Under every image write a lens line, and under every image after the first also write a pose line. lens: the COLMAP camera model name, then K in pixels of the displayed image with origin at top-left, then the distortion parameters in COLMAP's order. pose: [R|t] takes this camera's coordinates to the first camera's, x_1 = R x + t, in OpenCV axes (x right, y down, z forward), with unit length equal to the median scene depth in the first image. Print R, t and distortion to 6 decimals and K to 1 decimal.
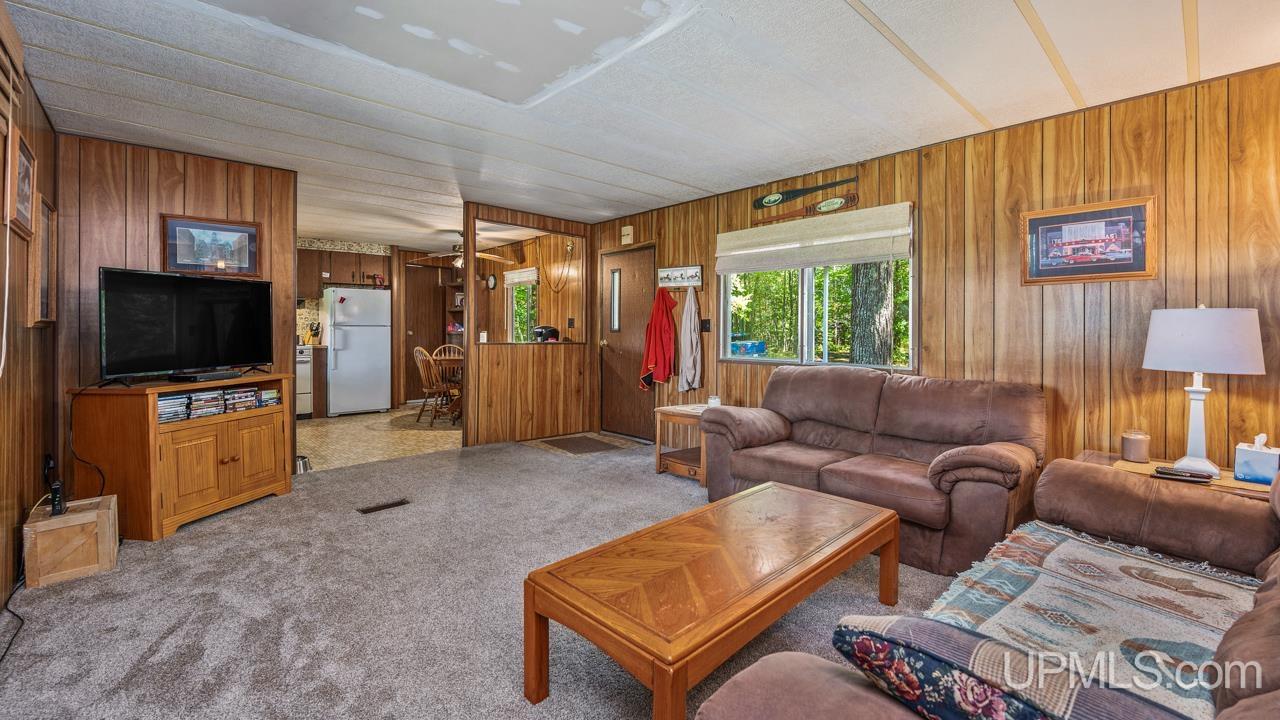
lens RADIAL K [[524.2, 0, 640.1], [0, 524.2, 332.4], [0, 0, 1]] dist [-0.000363, -0.000054]
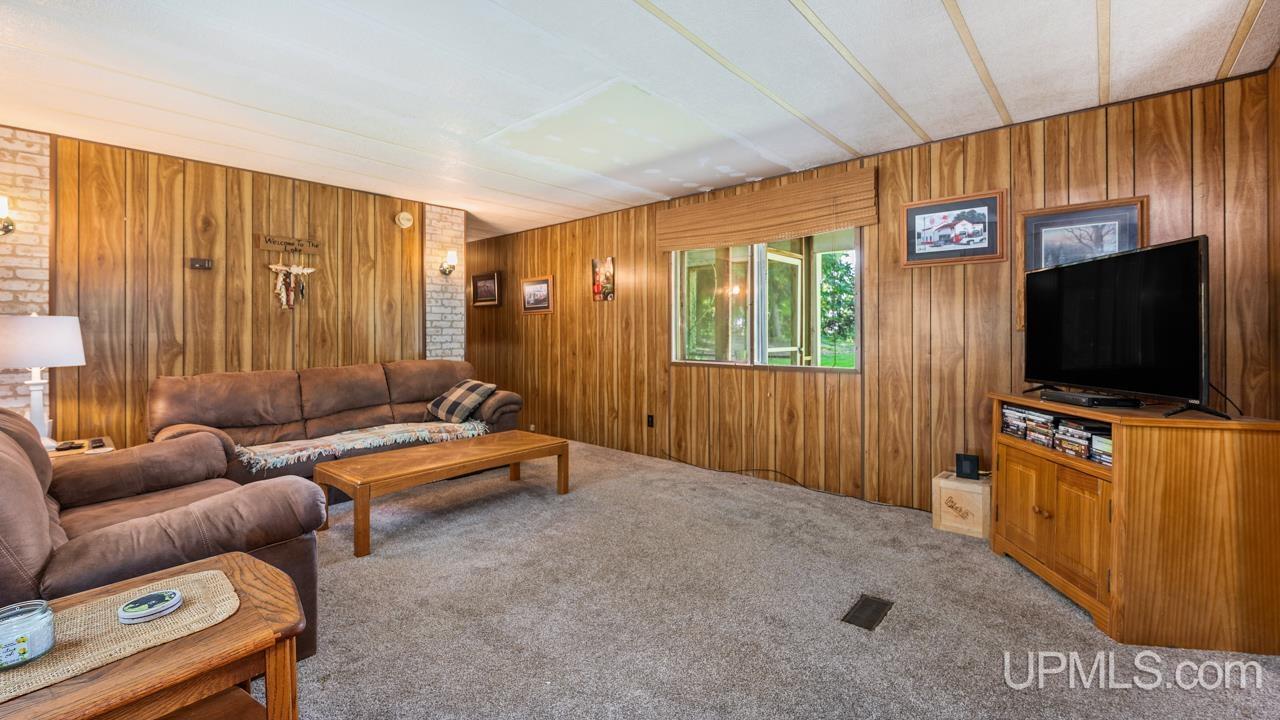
lens RADIAL K [[532.1, 0, 642.8], [0, 532.1, 324.9], [0, 0, 1]] dist [-0.000727, -0.000196]
pose [[-0.995320, 0.000261, -0.096632, -0.117899], [0.001176, 0.999955, -0.009411, -0.005701], [0.096625, -0.009481, -0.995276, 1.271853]]
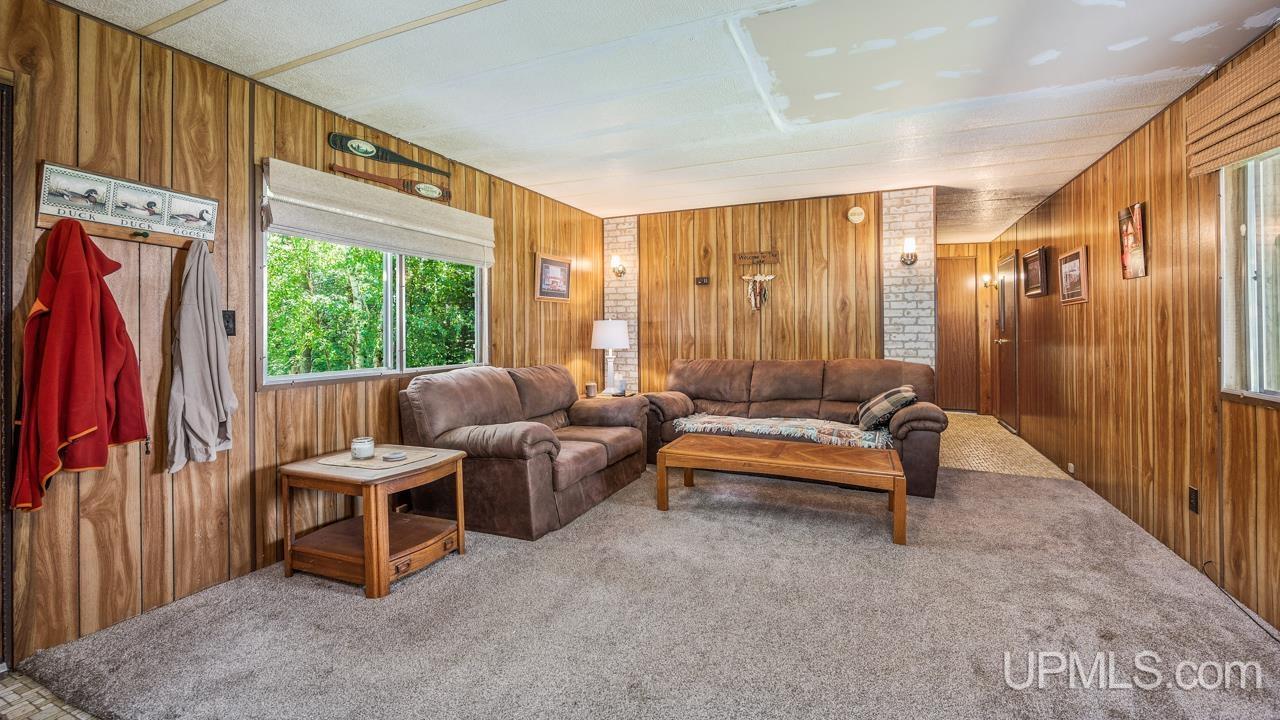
lens RADIAL K [[532.1, 0, 642.8], [0, 532.1, 324.9], [0, 0, 1]] dist [-0.000727, -0.000196]
pose [[-0.389714, 0.004463, 0.920925, -0.564704], [0.003558, 0.999988, -0.003341, -0.009462], [-0.920929, 0.001974, -0.389726, 0.939831]]
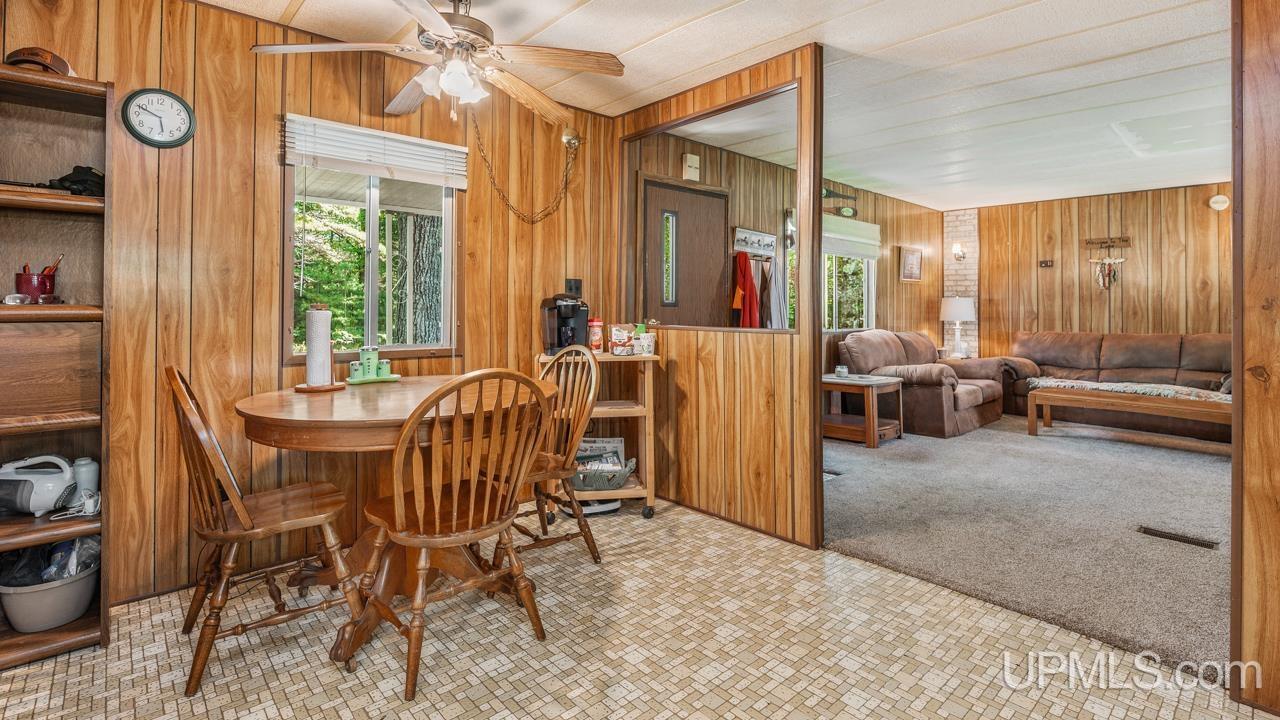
lens RADIAL K [[599.1, 0, 637.8], [0, 599.1, 296.0], [0, 0, 1]] dist [-0.000972, -0.000048]
pose [[0.006888, 0.010204, 0.999924, -1.085522], [-0.004525, 0.999938, -0.010173, -0.008276], [-0.999966, -0.004455, 0.006933, 1.409054]]
